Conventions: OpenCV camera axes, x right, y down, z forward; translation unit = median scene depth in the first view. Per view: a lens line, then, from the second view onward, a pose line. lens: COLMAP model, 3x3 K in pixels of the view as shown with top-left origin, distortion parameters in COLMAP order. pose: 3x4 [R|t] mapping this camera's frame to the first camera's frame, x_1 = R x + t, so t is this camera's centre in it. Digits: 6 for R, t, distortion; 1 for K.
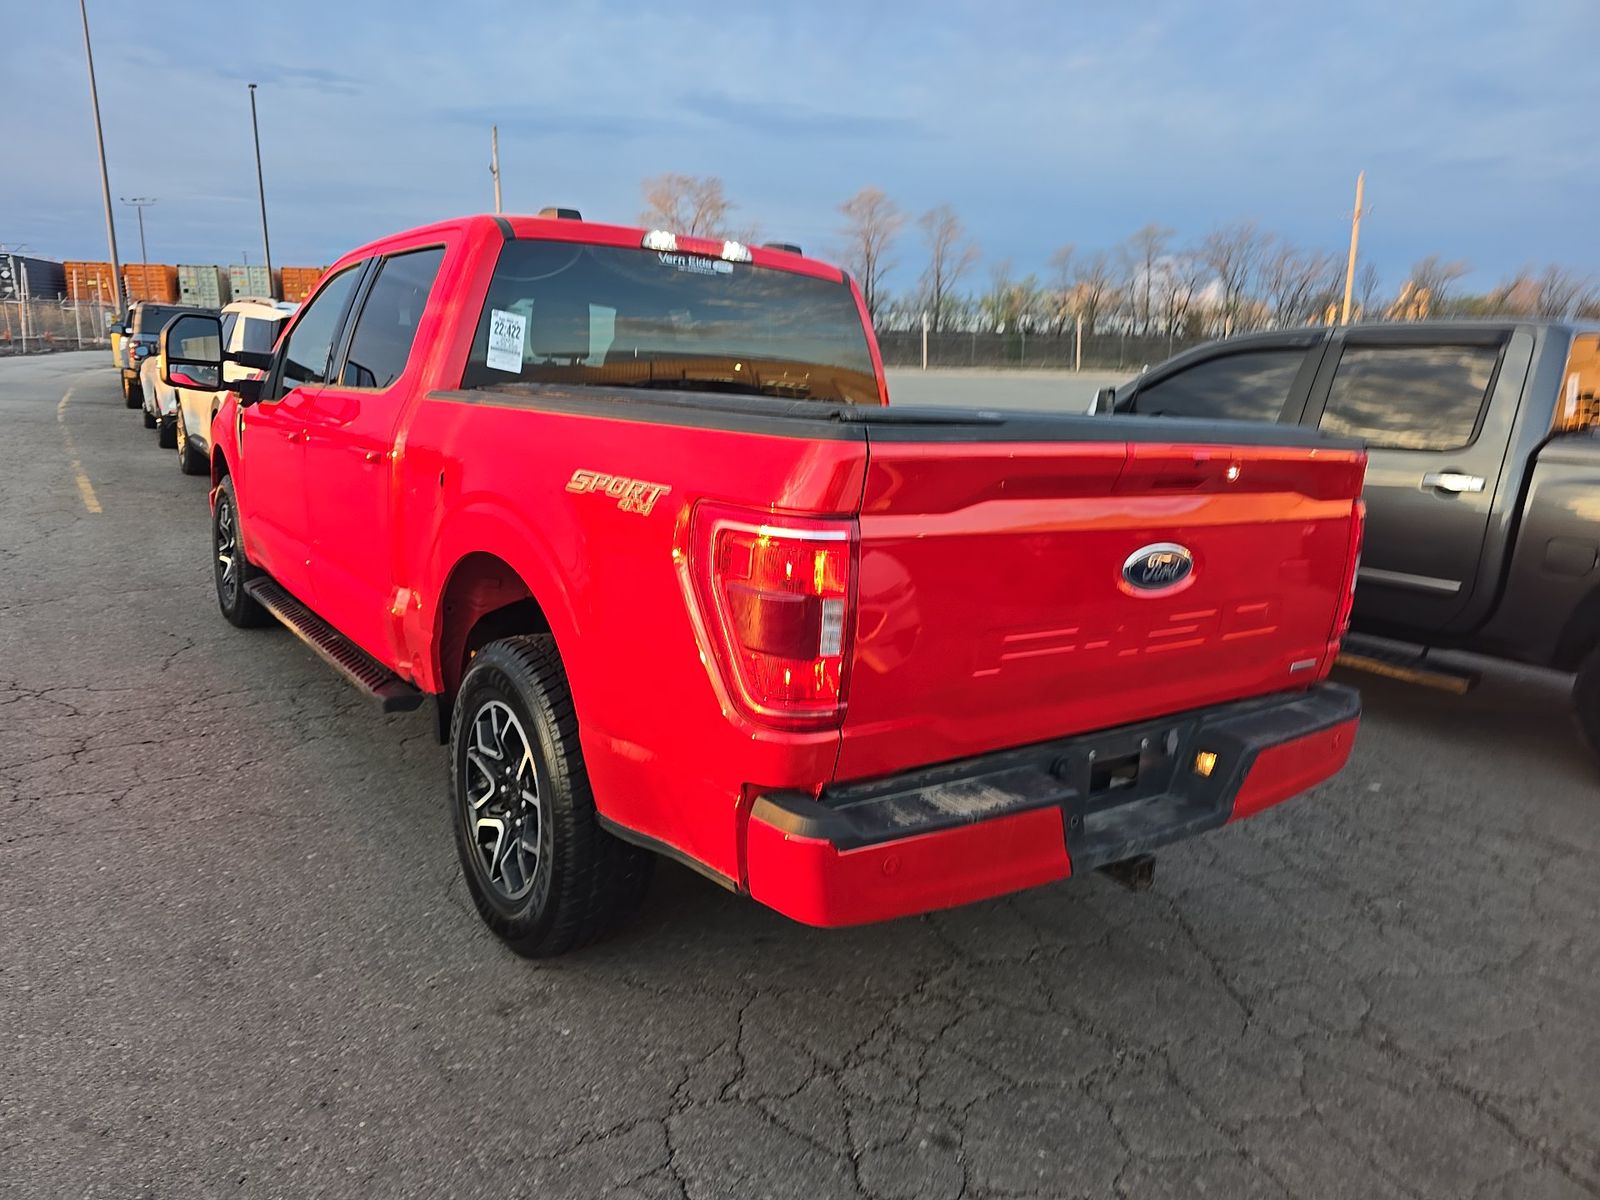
lens RADIAL K [[1088.0, 0, 806.1], [0, 1088.0, 599.5], [0, 0, 1]] dist [0.065486, -0.054557]
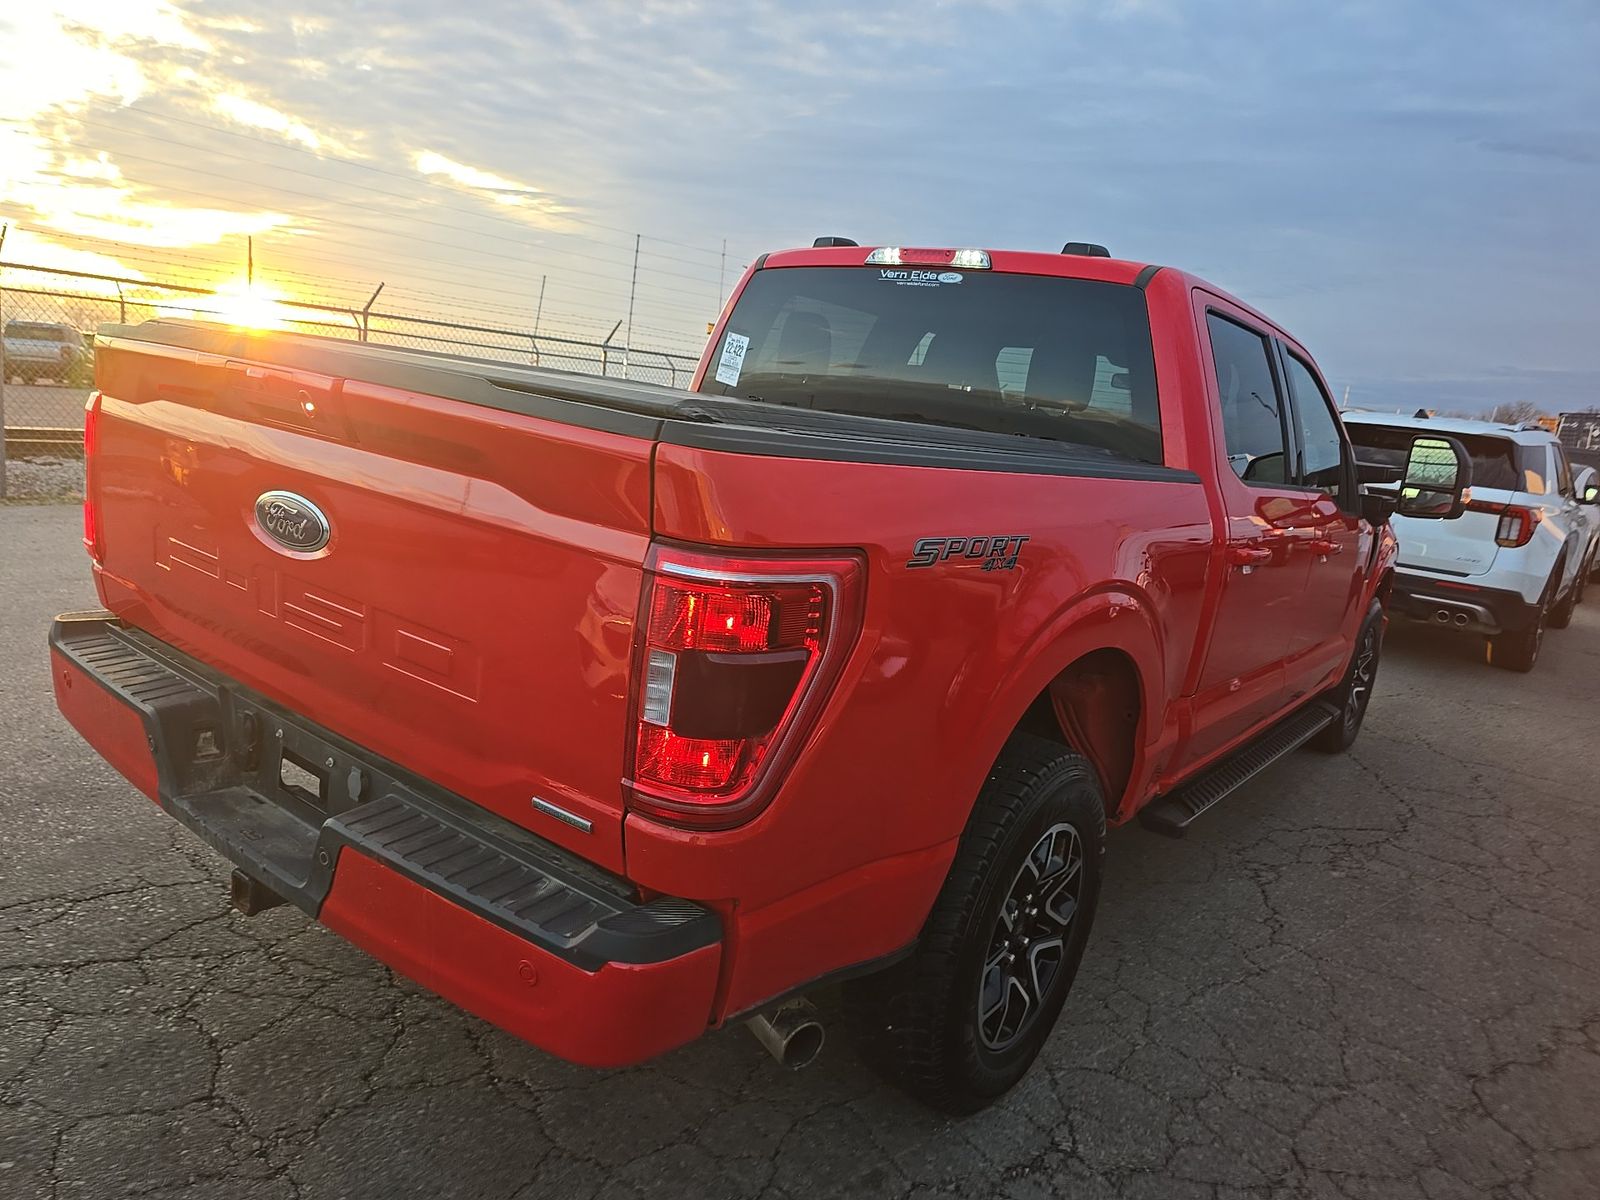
lens RADIAL K [[1079.2, 0, 800.0], [0, 1079.2, 600.0], [0, 0, 1]] dist [0.076535, -0.073077]
pose [[0.274753, 0.158361, -0.948384, 0.741704], [-0.294215, 0.952880, 0.073876, -0.088826], [0.915395, 0.258731, 0.308399, 0.686704]]
